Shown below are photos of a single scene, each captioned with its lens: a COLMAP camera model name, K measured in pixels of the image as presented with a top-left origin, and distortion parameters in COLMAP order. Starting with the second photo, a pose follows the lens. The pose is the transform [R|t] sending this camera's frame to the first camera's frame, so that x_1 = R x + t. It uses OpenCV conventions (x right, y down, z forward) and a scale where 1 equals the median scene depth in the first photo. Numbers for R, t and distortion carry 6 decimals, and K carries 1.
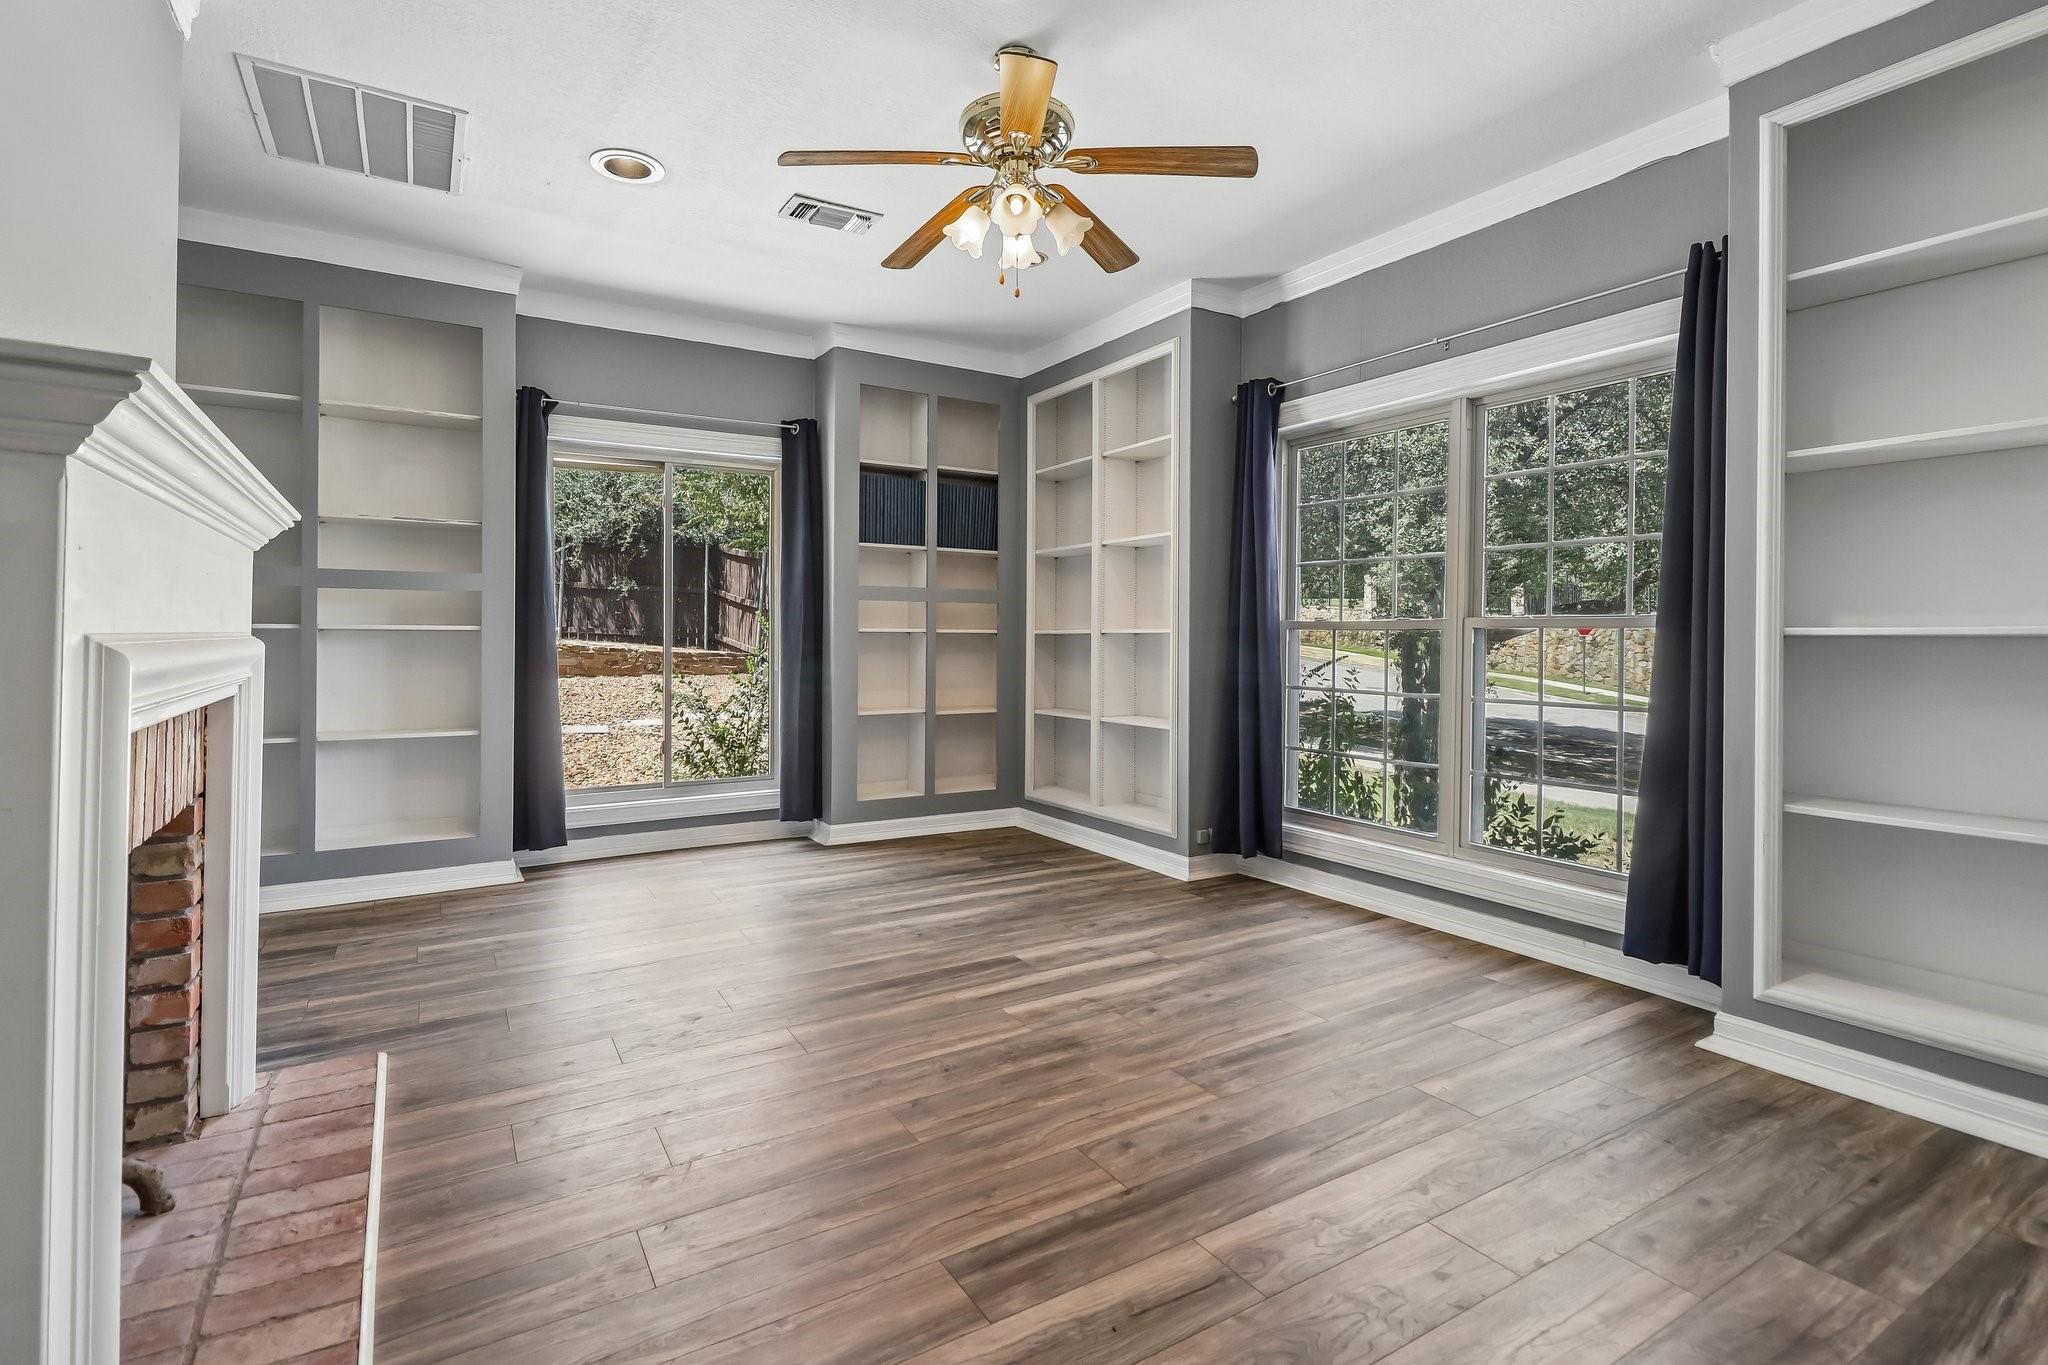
lens RADIAL K [[937.4, 0, 1012.9], [0, 937.4, 625.3], [0, 0, 1]] dist [0.014817, -0.009604]
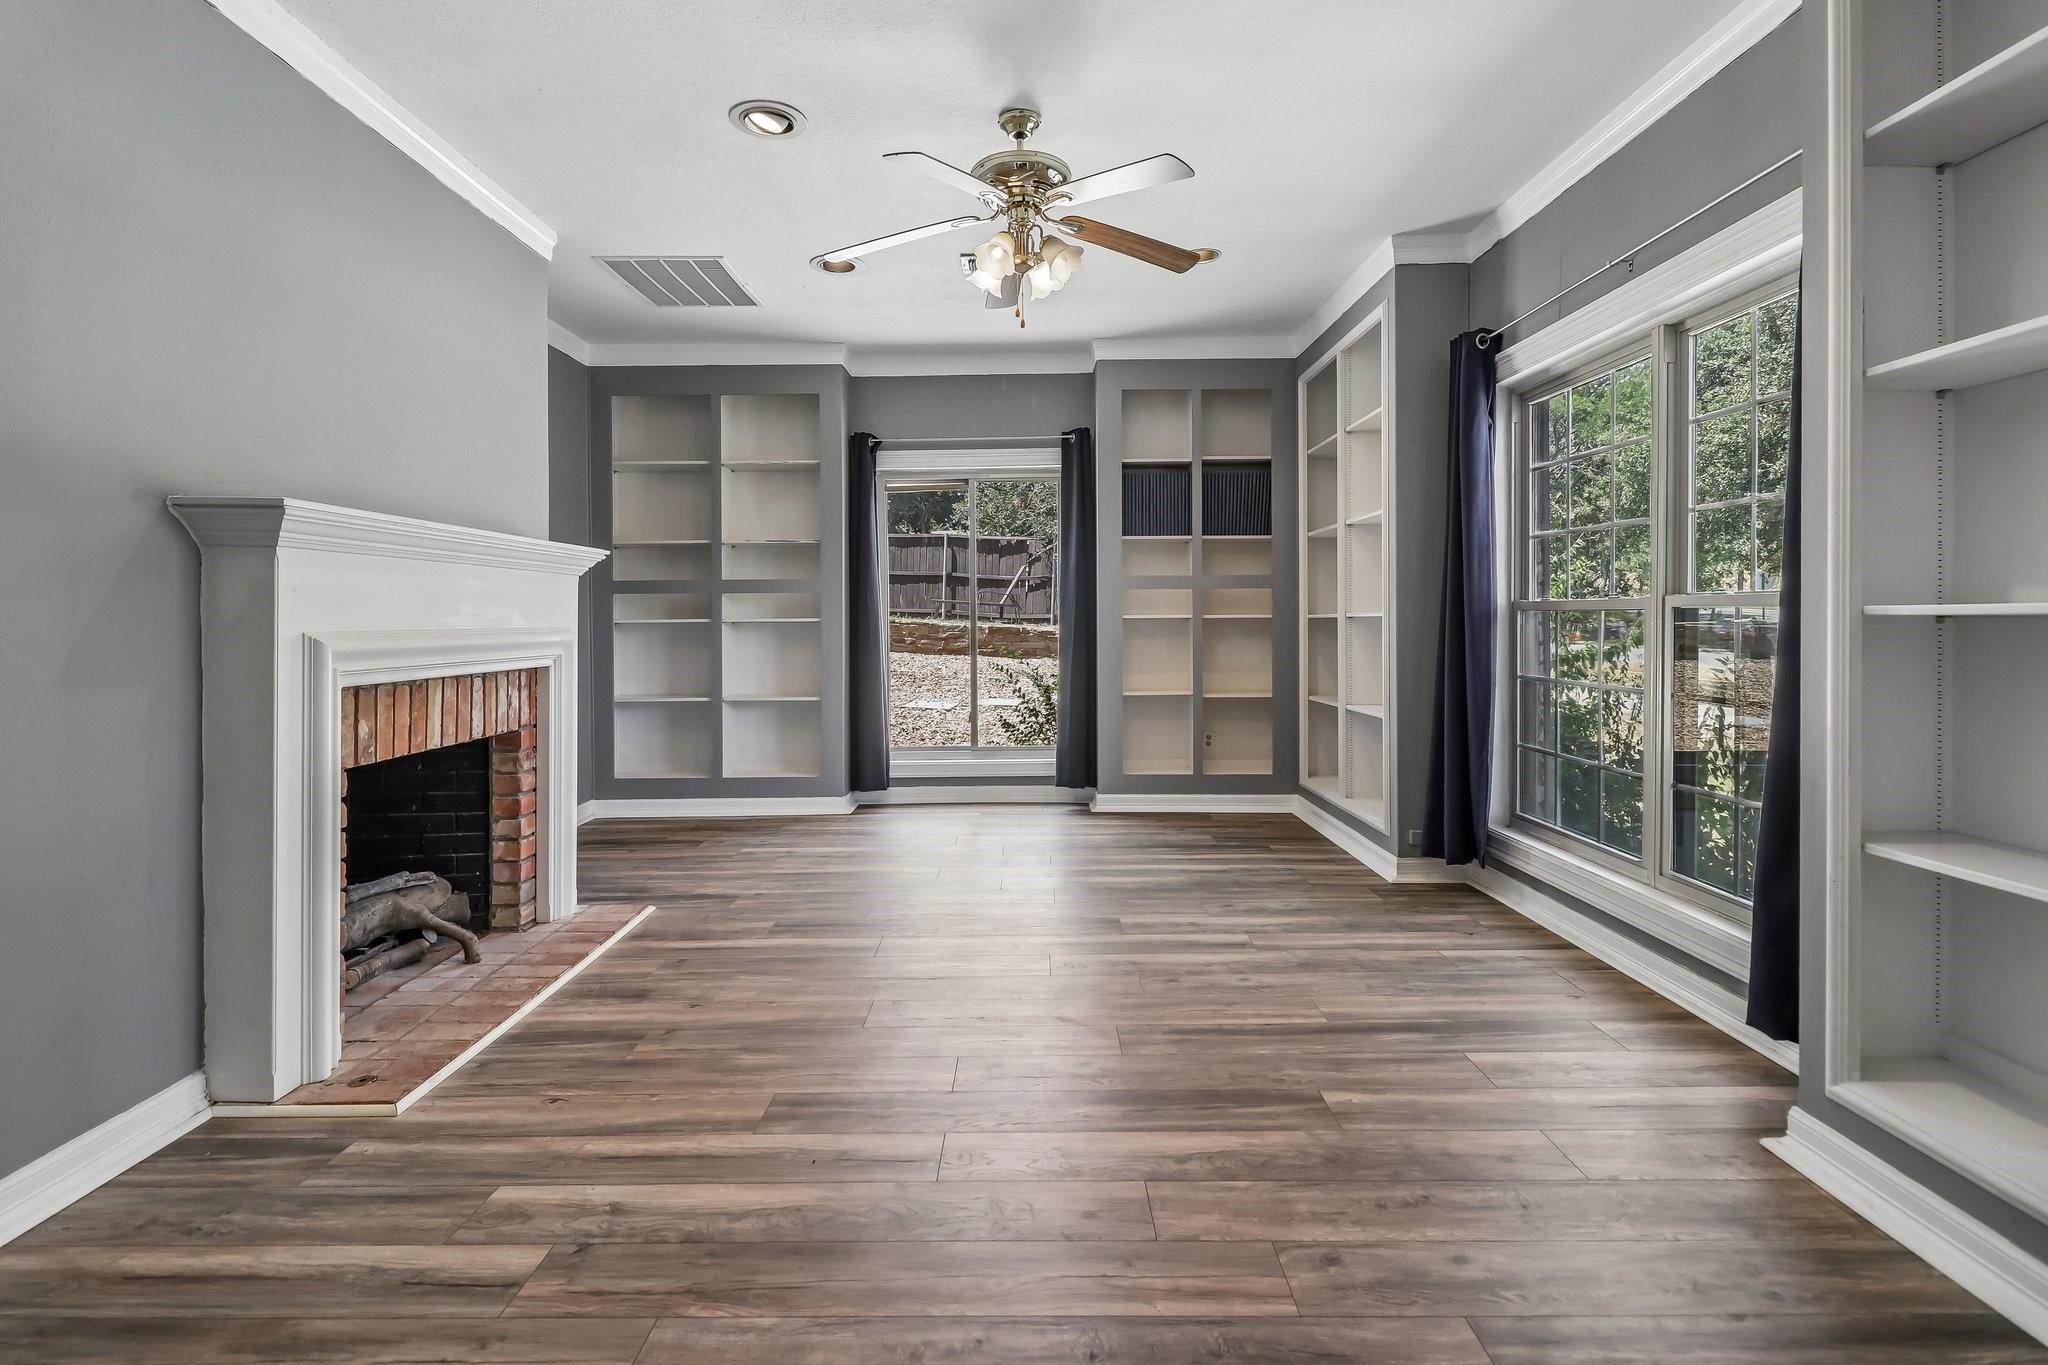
lens RADIAL K [[937.4, 0, 1032.5], [0, 937.4, 612.6], [0, 0, 1]] dist [0.014817, -0.009604]
pose [[0.859330, -0.015286, -0.511192, 0.371480], [0.017494, 0.999847, -0.000490, -0.001808], [0.511122, -0.008522, 0.859466, 0.015719]]
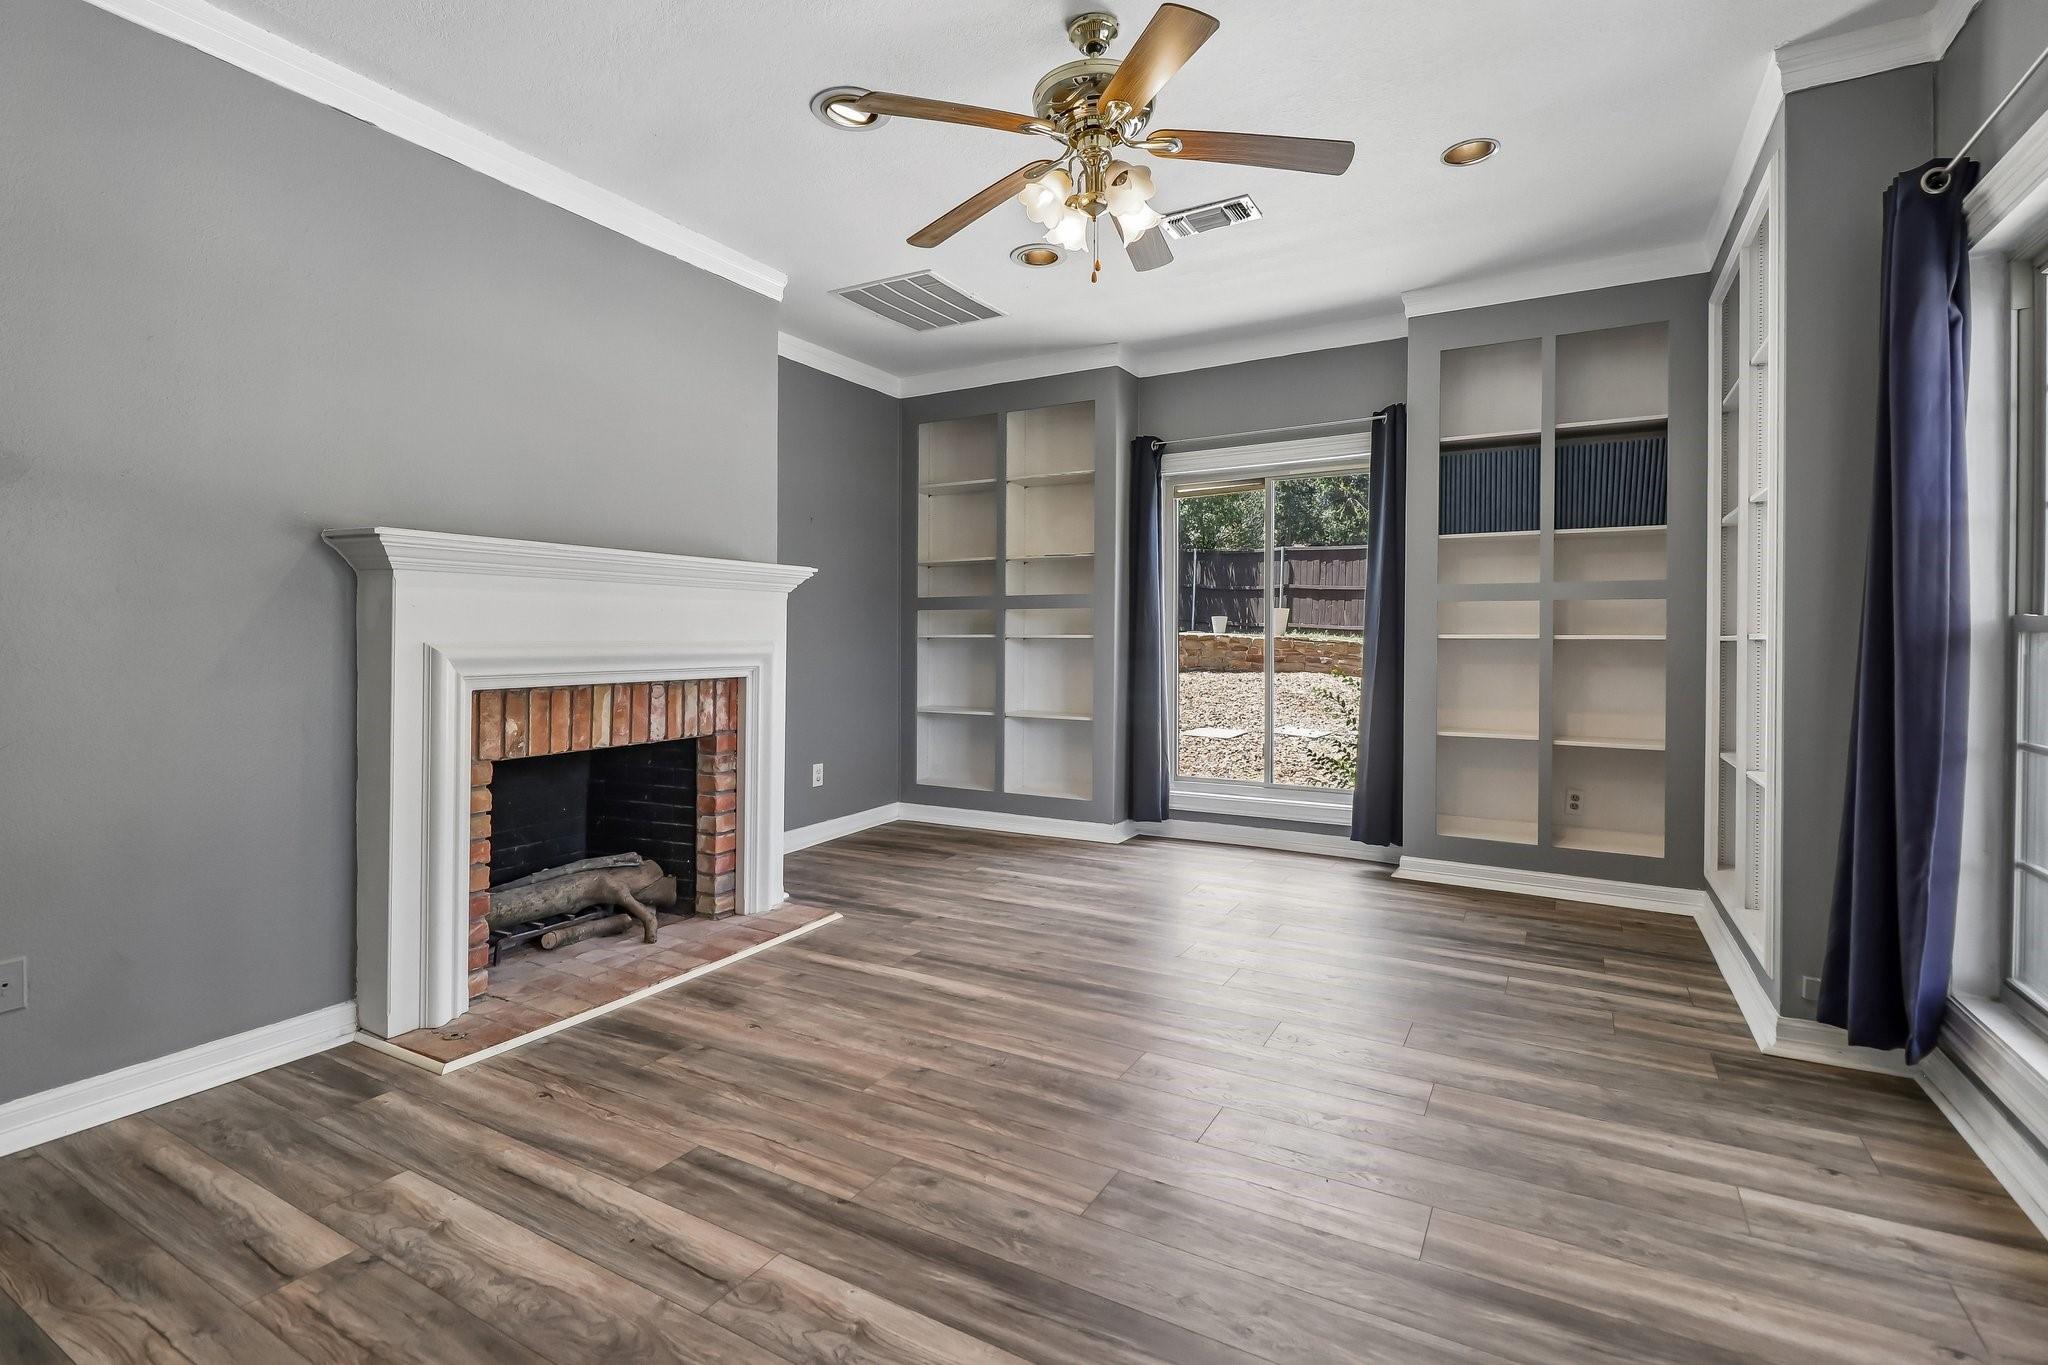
lens RADIAL K [[937.4, 0, 1039.2], [0, 937.4, 627.5], [0, 0, 1]] dist [0.014817, -0.009604]
pose [[0.504779, -0.012290, -0.863161, 0.490853], [0.009173, 0.999919, -0.008873, 0.001303], [0.863200, -0.003439, 0.504851, 0.302436]]
